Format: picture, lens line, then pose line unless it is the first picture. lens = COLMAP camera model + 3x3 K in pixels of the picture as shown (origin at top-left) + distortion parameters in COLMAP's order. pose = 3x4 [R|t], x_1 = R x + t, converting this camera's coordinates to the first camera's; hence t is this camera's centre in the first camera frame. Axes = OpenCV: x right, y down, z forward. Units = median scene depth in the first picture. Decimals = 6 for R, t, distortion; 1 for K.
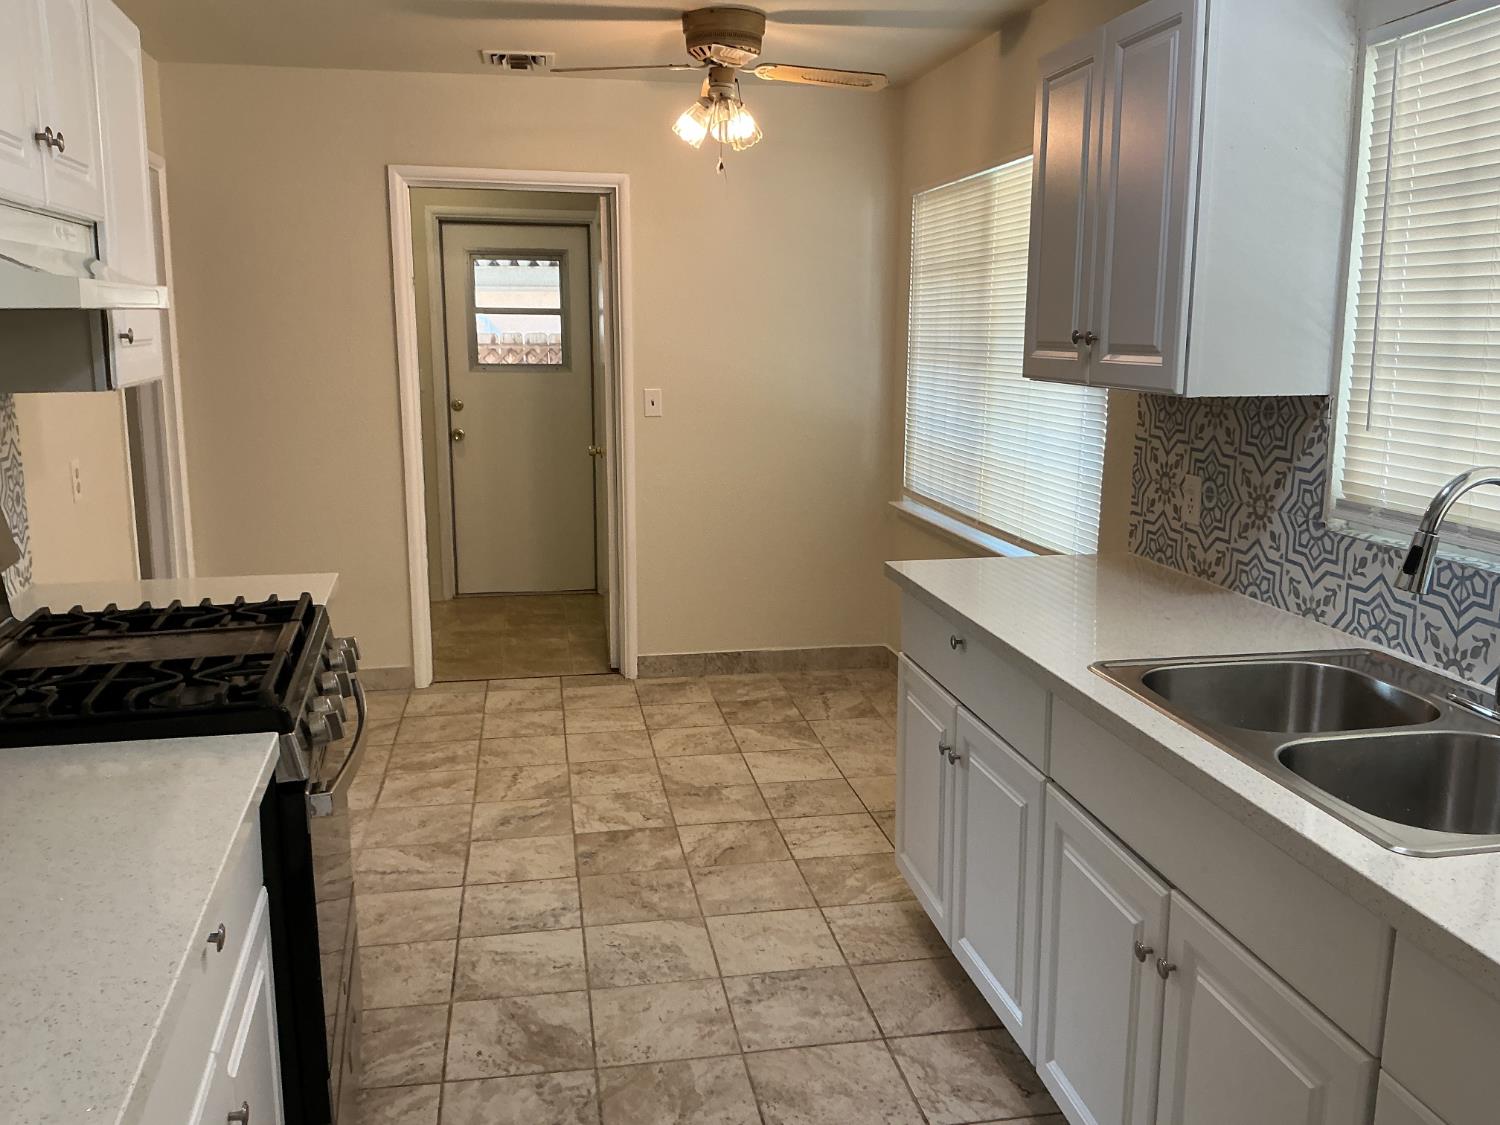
lens RADIAL K [[1256.1, 0, 744.9], [0, 1256.1, 555.7], [0, 0, 1]] dist [0.121278, -0.237674]
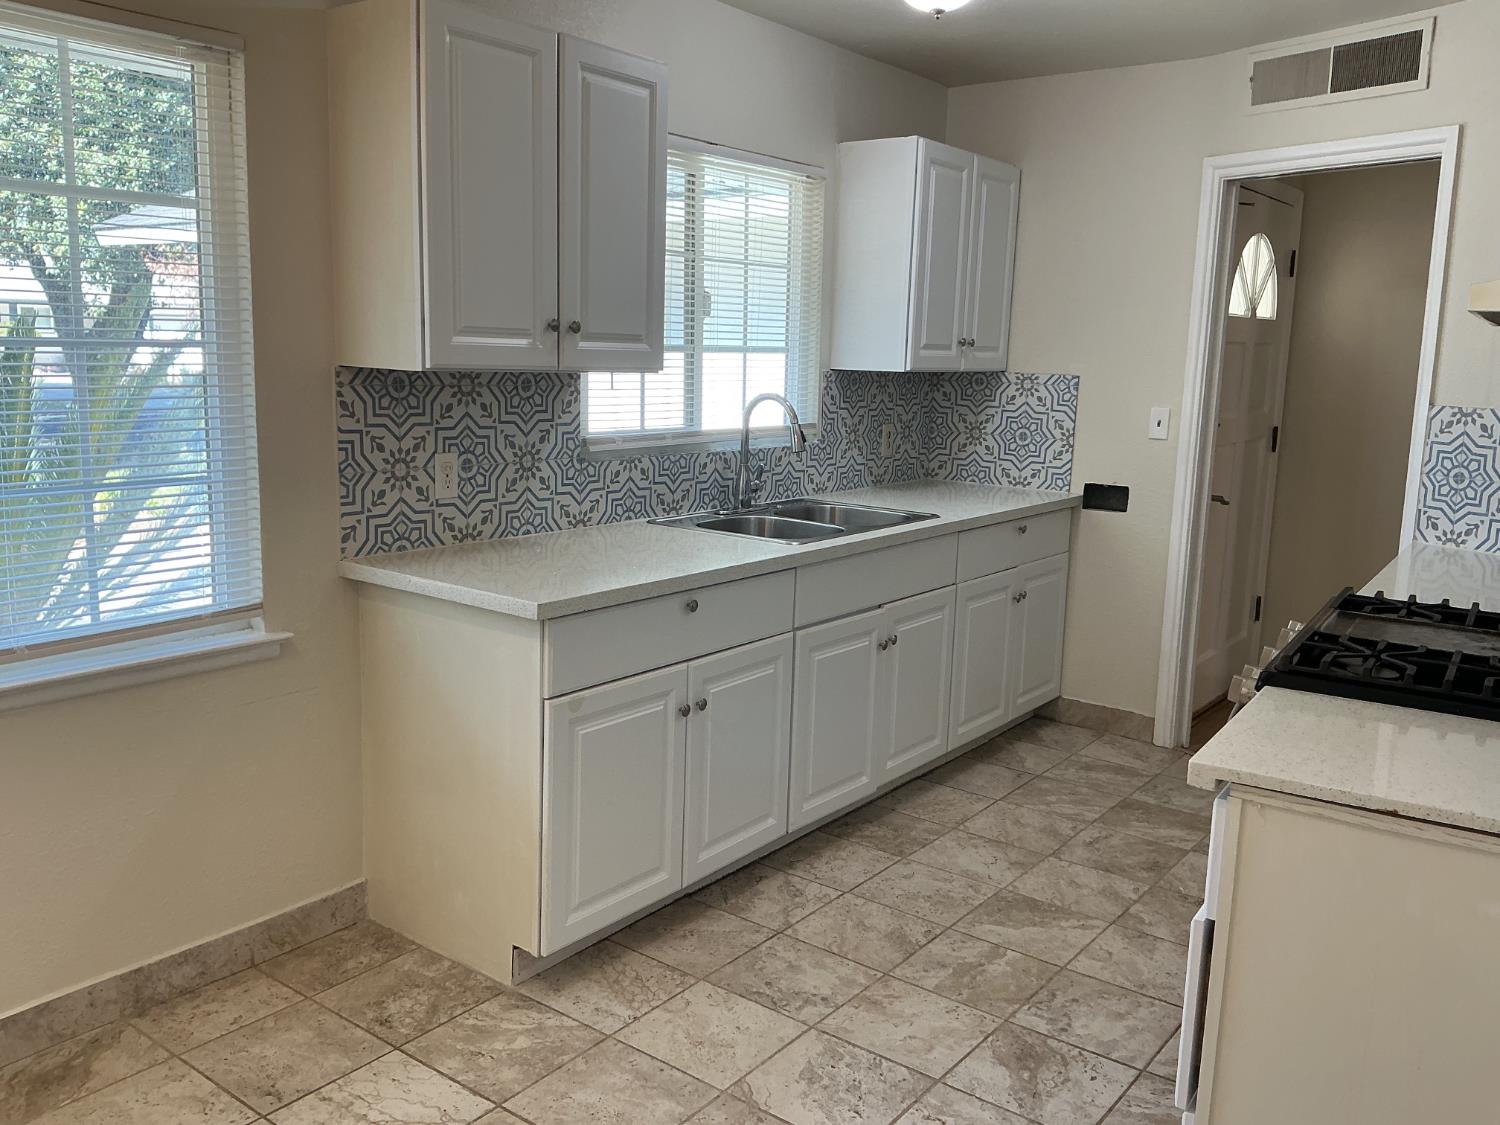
lens RADIAL K [[1256.1, 0, 750.7], [0, 1256.1, 553.6], [0, 0, 1]] dist [0.121278, -0.237674]
pose [[-0.686176, -0.148080, 0.712204, -0.640315], [0.093337, 0.953047, 0.288081, -0.286839], [-0.721423, 0.264149, -0.640136, 1.646867]]
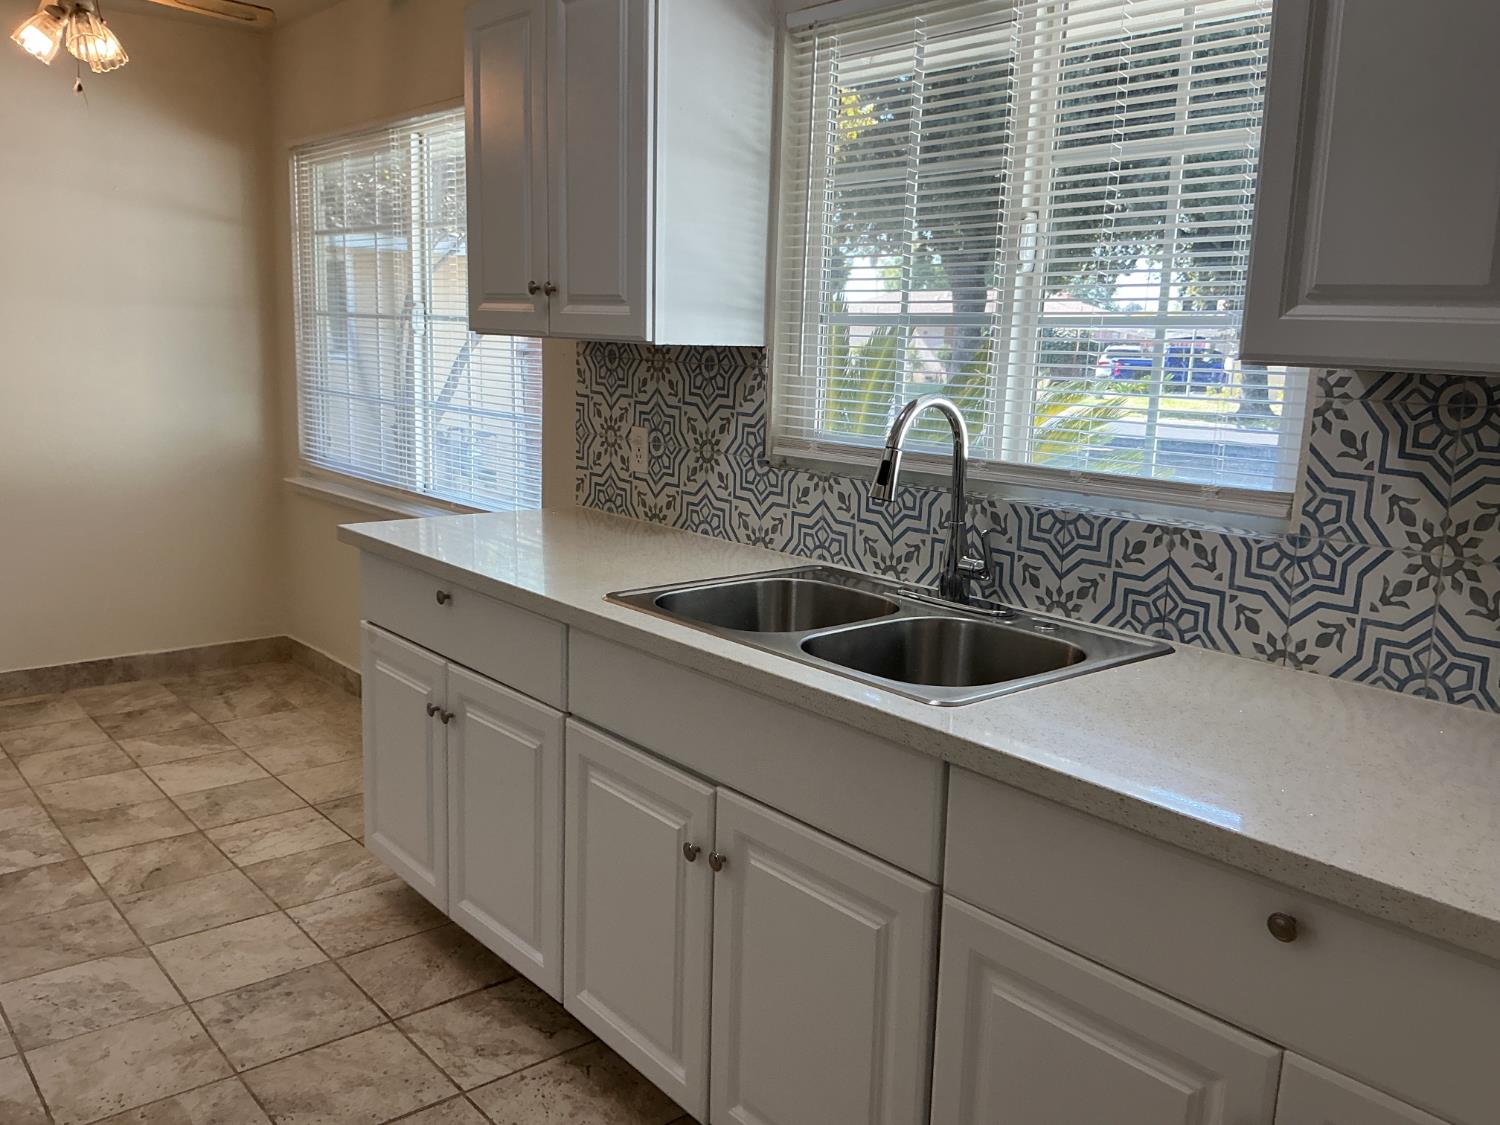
lens RADIAL K [[1256.1, 0, 757.4], [0, 1256.1, 555.8], [0, 0, 1]] dist [0.121278, -0.237674]
pose [[0.864853, -0.065306, 0.497760, -0.102860], [0.063194, 0.997778, 0.021111, 0.031418], [-0.498032, 0.013198, 0.867058, 0.038227]]
